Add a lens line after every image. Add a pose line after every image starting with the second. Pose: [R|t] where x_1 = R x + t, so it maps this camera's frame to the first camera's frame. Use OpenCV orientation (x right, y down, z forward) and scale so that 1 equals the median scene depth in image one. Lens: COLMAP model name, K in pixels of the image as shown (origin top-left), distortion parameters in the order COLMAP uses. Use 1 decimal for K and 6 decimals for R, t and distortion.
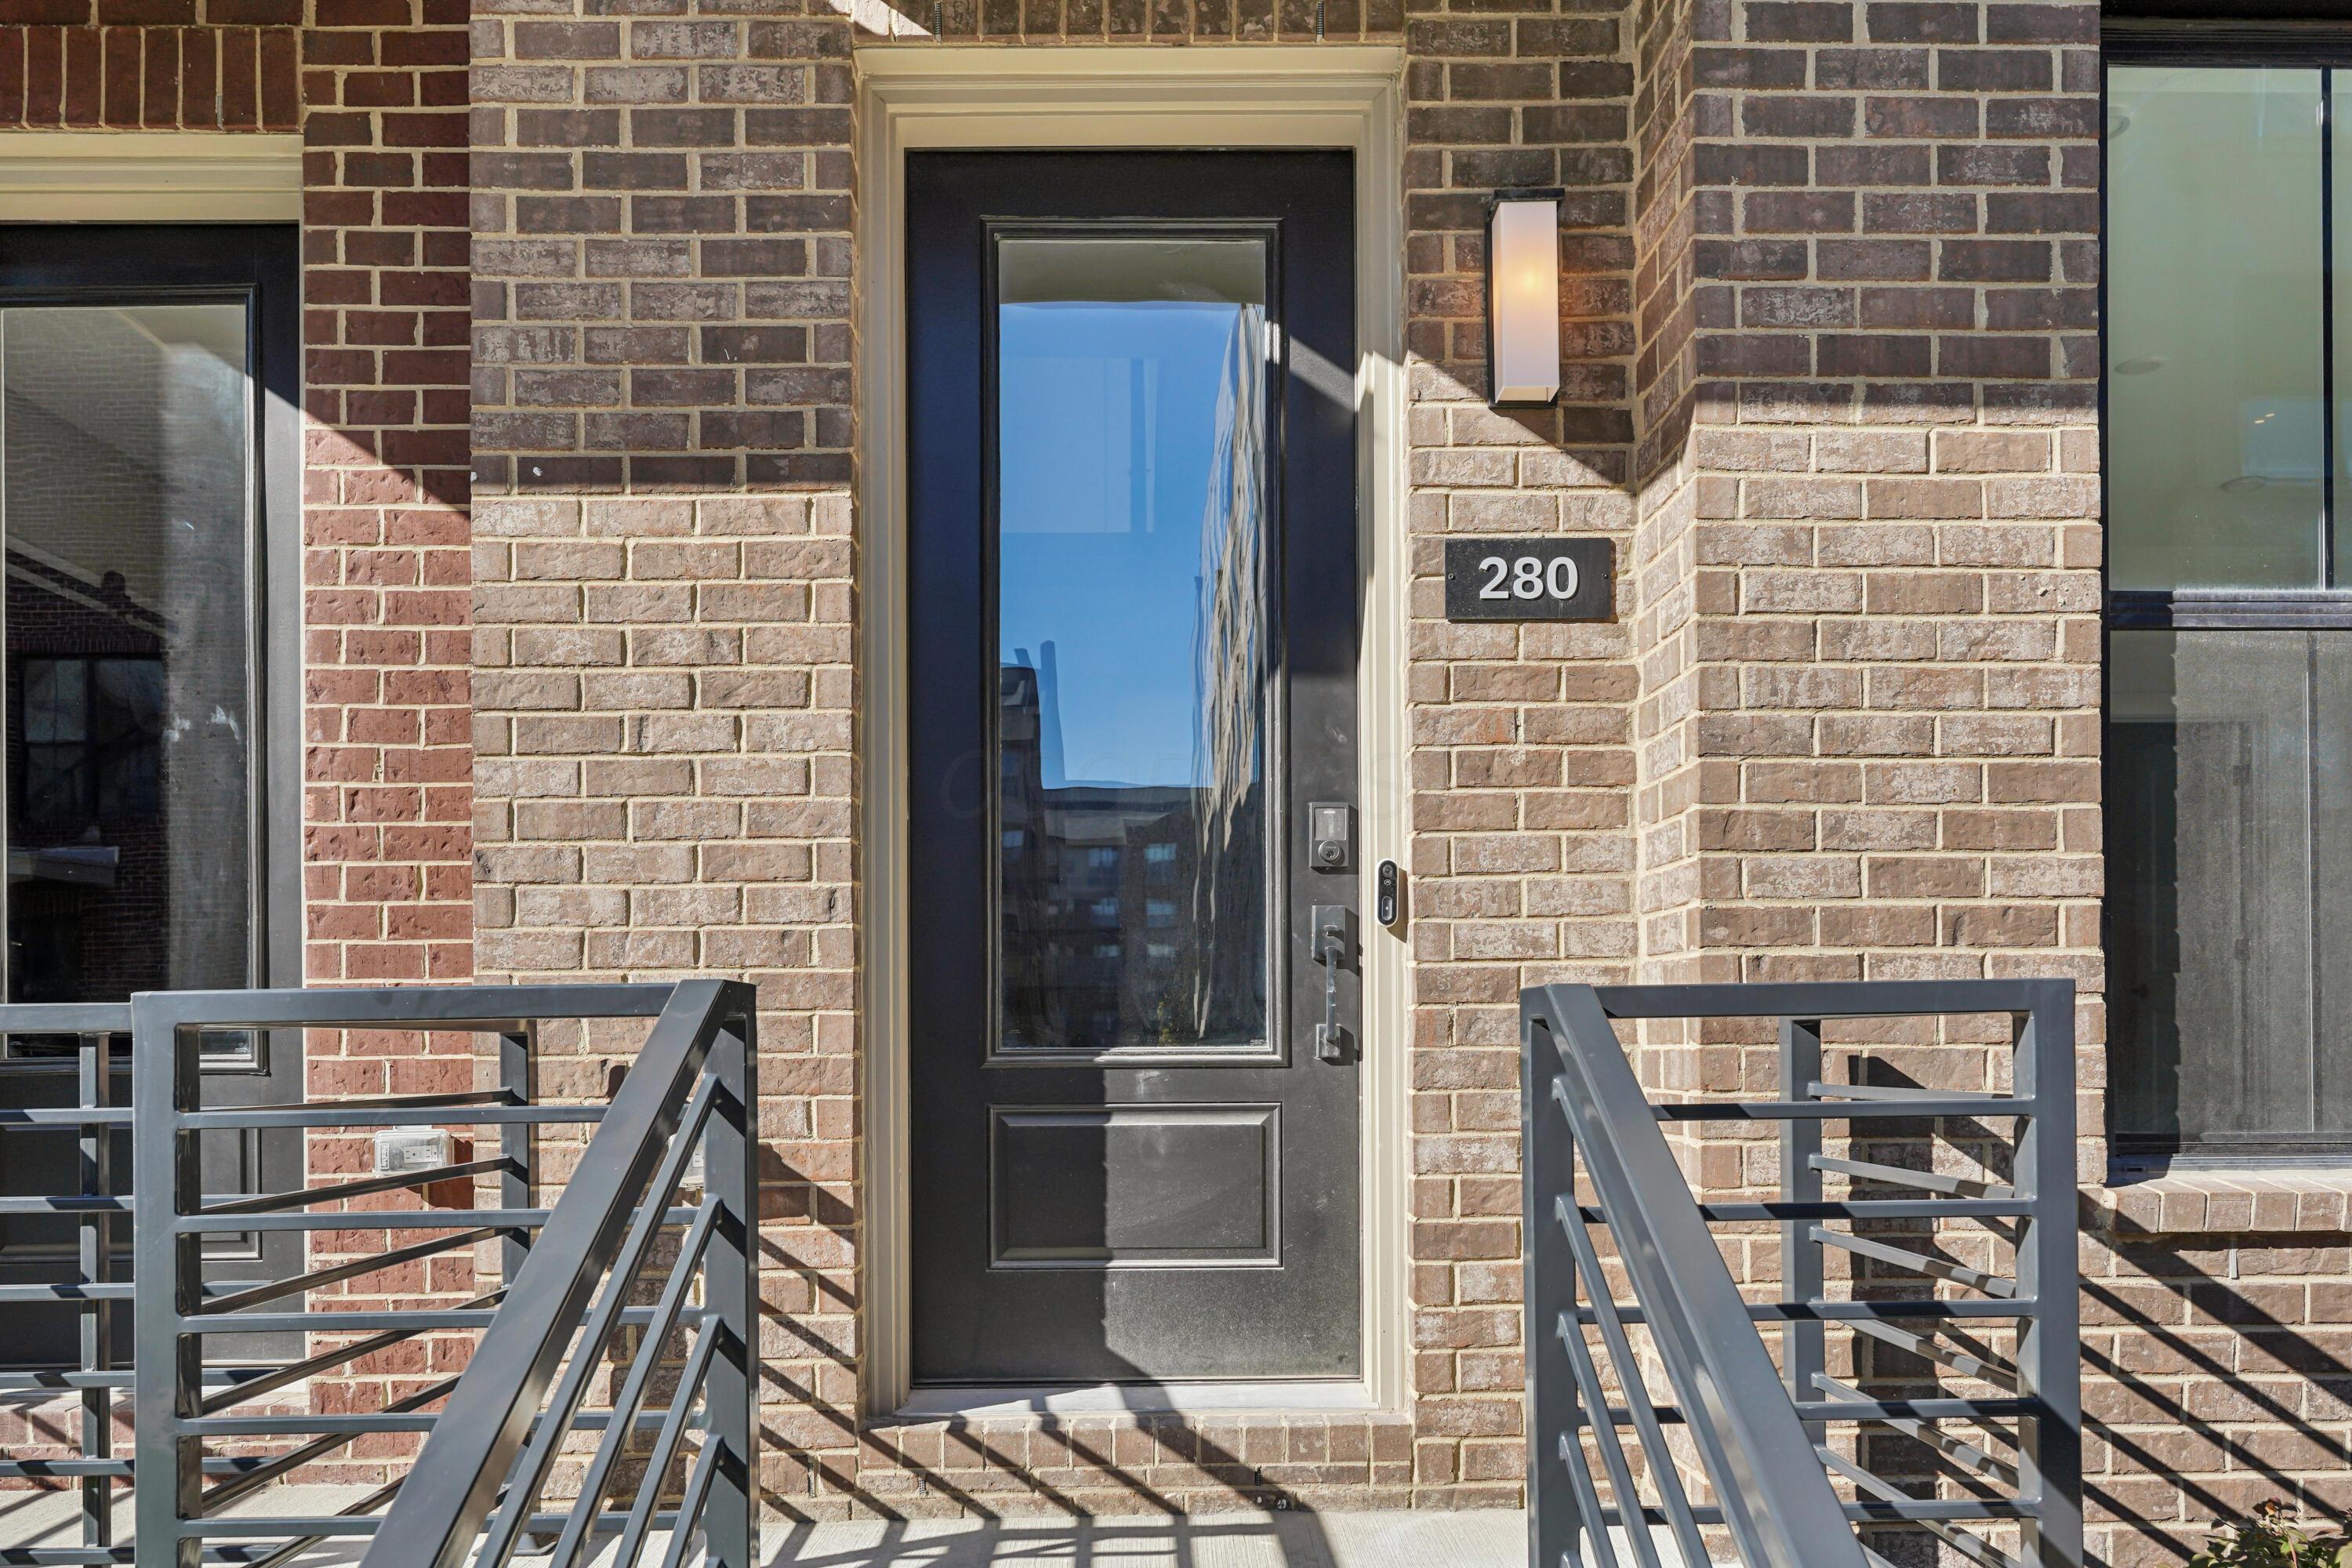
lens RADIAL K [[1751.6, 0, 1177.6], [0, 1751.6, 1032.5], [0, 0, 1]] dist [-0.003631, 0.002074]
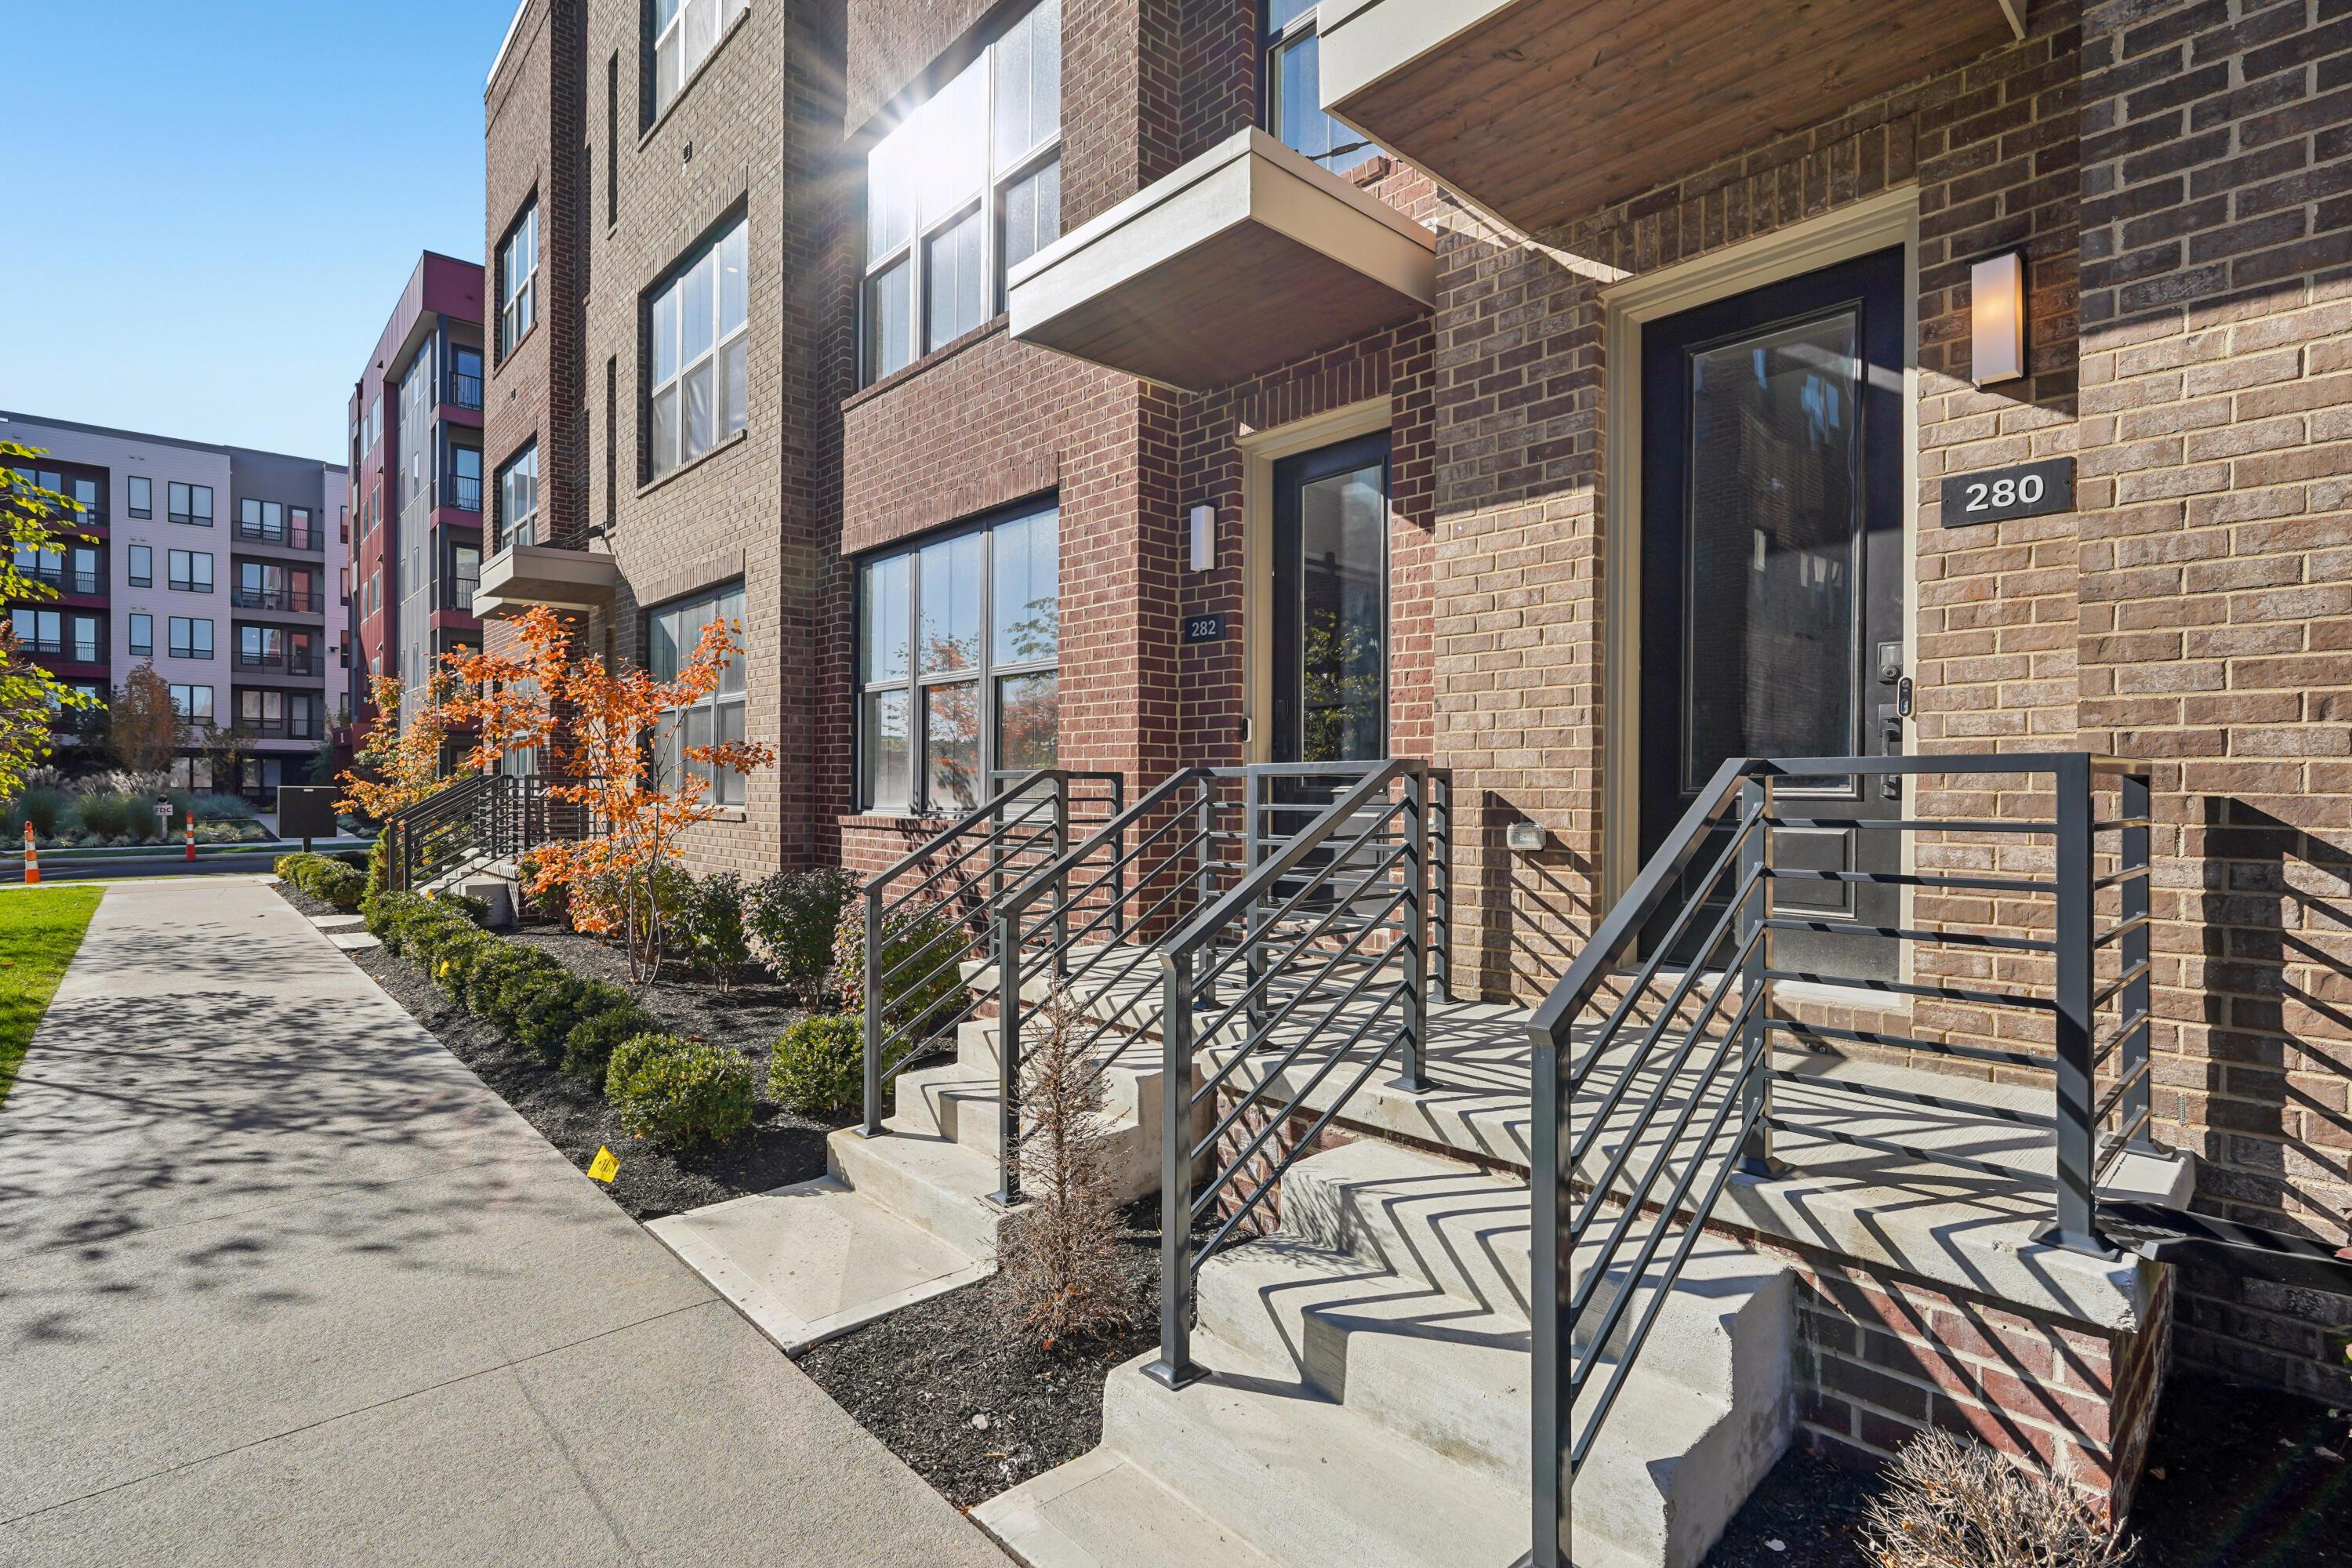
lens RADIAL K [[1108.3, 0, 1176.0], [0, 1108.3, 784.0], [0, 0, 1]] dist [0.001261, 0.001283]
pose [[0.666703, 0.011343, -0.745237, 0.454356], [-0.006253, 0.999934, 0.009625, -0.002997], [0.745298, -0.001757, 0.666730, -0.221915]]
